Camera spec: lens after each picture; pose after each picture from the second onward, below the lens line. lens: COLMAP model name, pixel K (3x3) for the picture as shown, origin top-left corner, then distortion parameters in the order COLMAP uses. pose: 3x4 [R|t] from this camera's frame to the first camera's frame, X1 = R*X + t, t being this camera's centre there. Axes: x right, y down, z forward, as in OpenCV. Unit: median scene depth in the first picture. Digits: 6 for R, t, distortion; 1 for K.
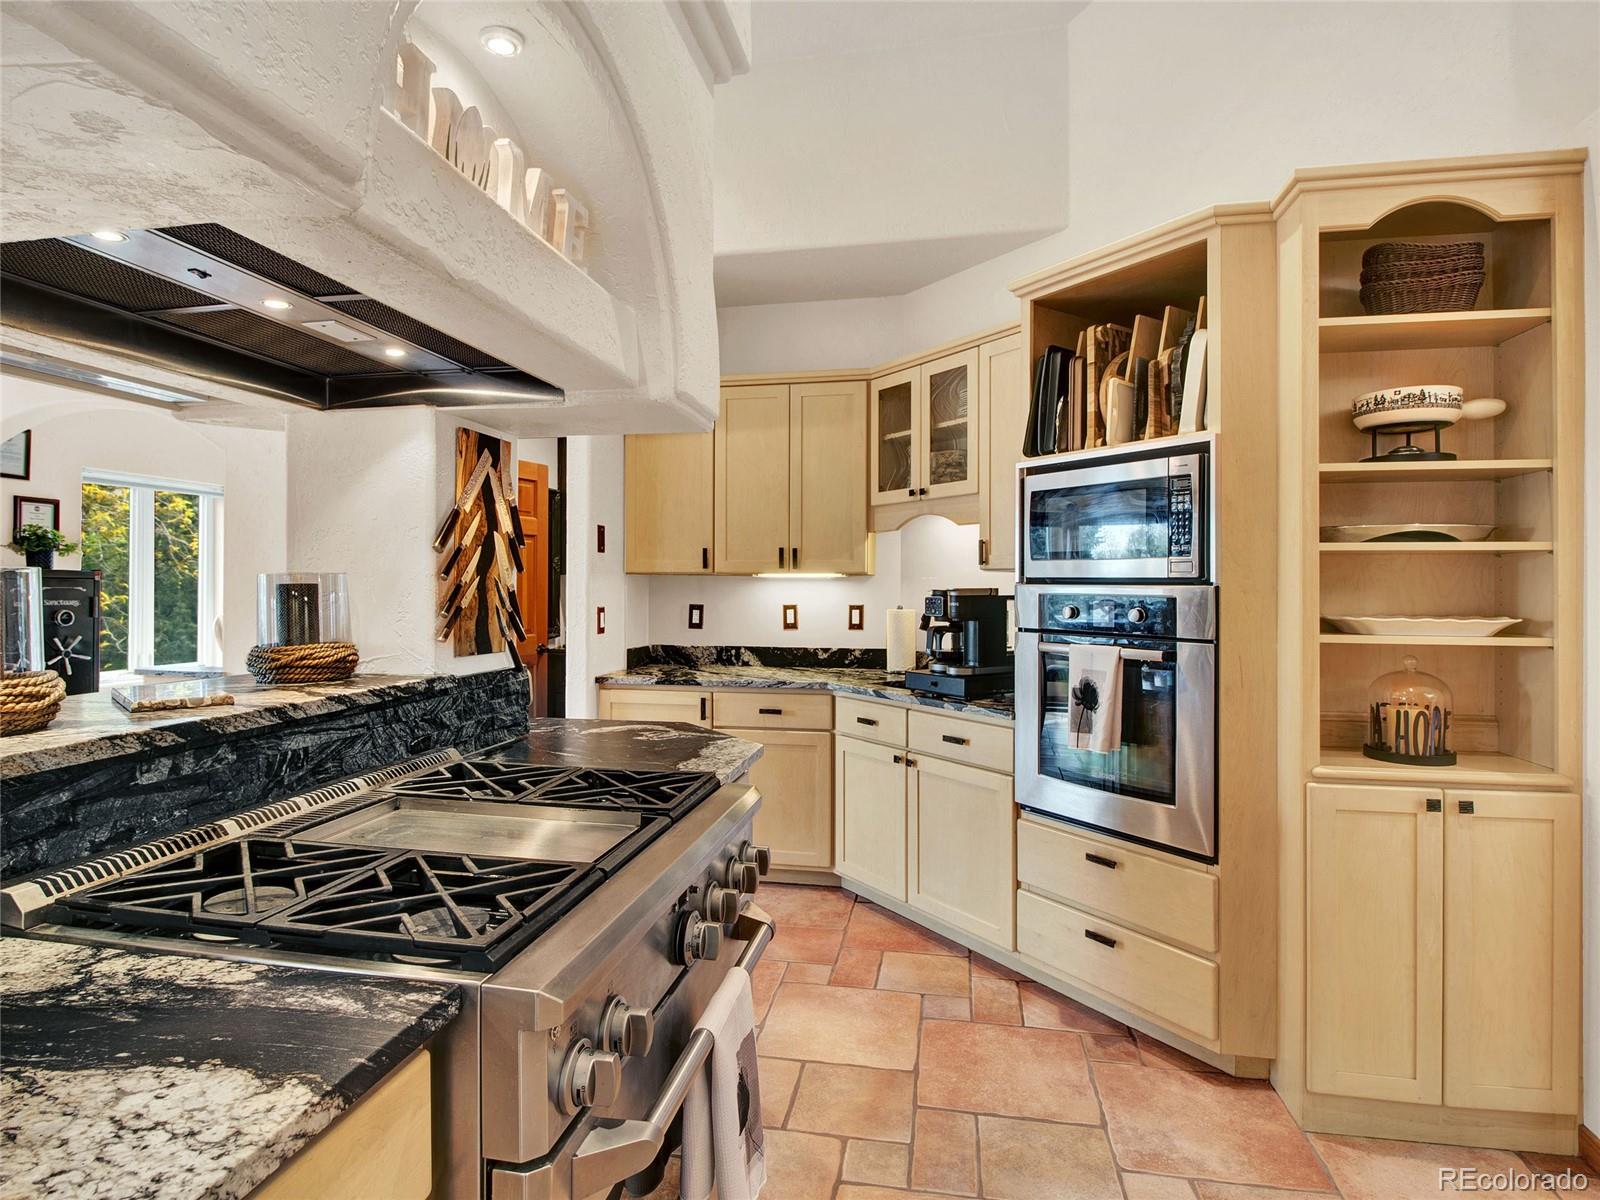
lens RADIAL K [[846.6, 0, 811.0], [0, 846.6, 588.7], [0, 0, 1]] dist [-0.016479, -0.003511]
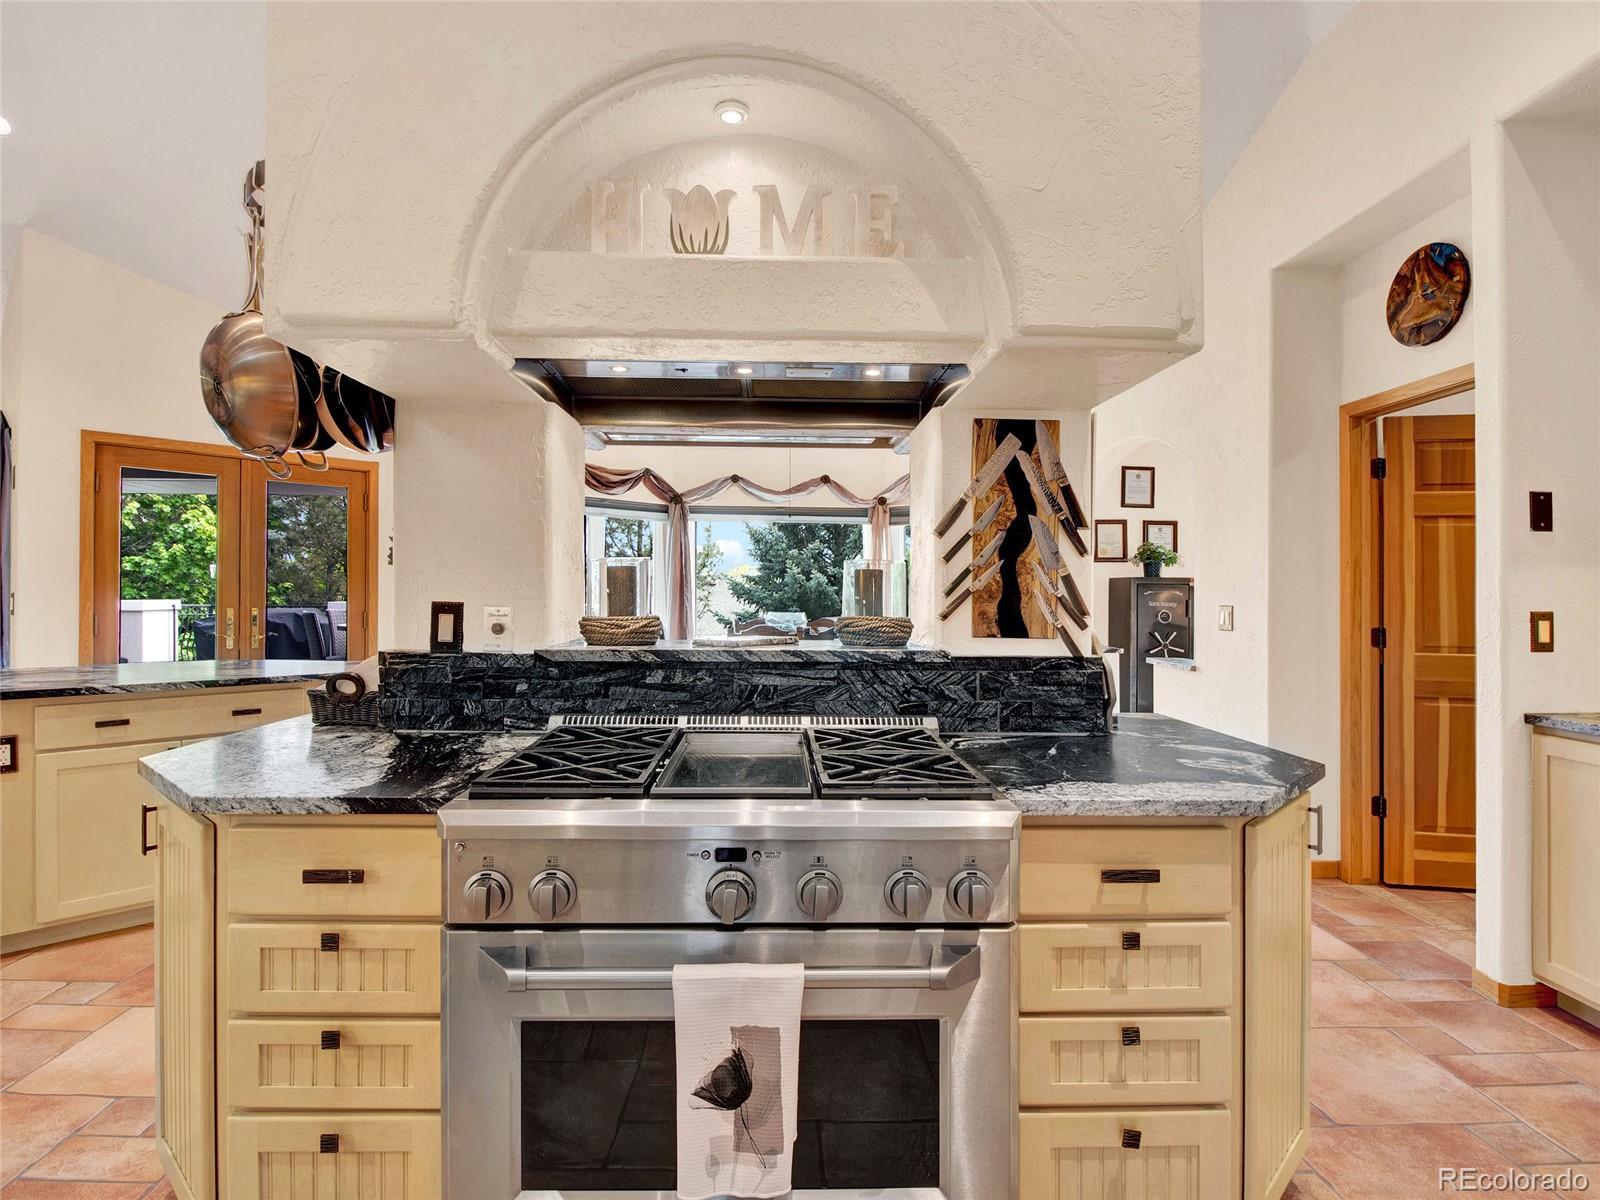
lens RADIAL K [[846.6, 0, 802.2], [0, 846.6, 594.8], [0, 0, 1]] dist [-0.016479, -0.003511]
pose [[0.211403, 0.000054, -0.977399, 0.533241], [-0.011561, 0.999930, -0.002445, 0.031299], [0.977331, 0.011816, 0.211389, 0.530277]]
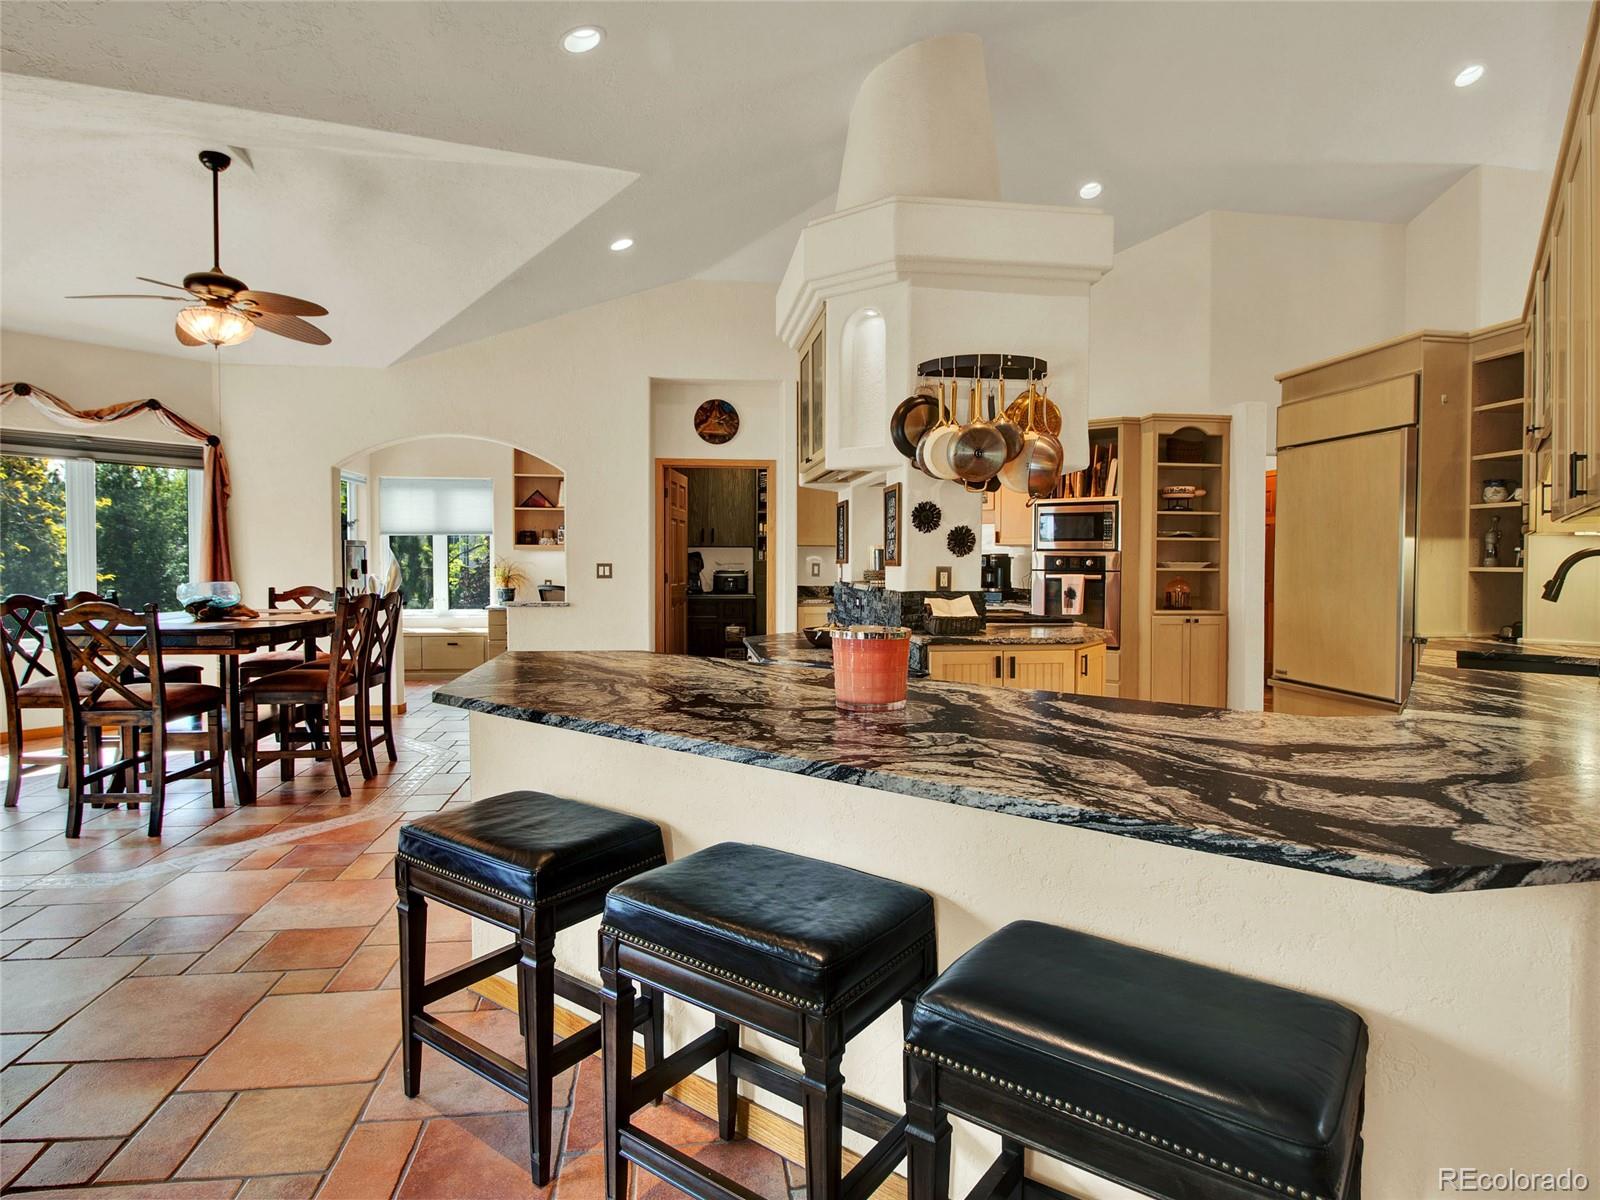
lens RADIAL K [[846.6, 0, 786.3], [0, 846.6, 587.5], [0, 0, 1]] dist [-0.016479, -0.003511]
pose [[0.955945, -0.009541, 0.293390, -1.614576], [0.000259, 0.999499, 0.031660, 0.030127], [-0.293545, -0.030189, 0.955468, -1.571425]]
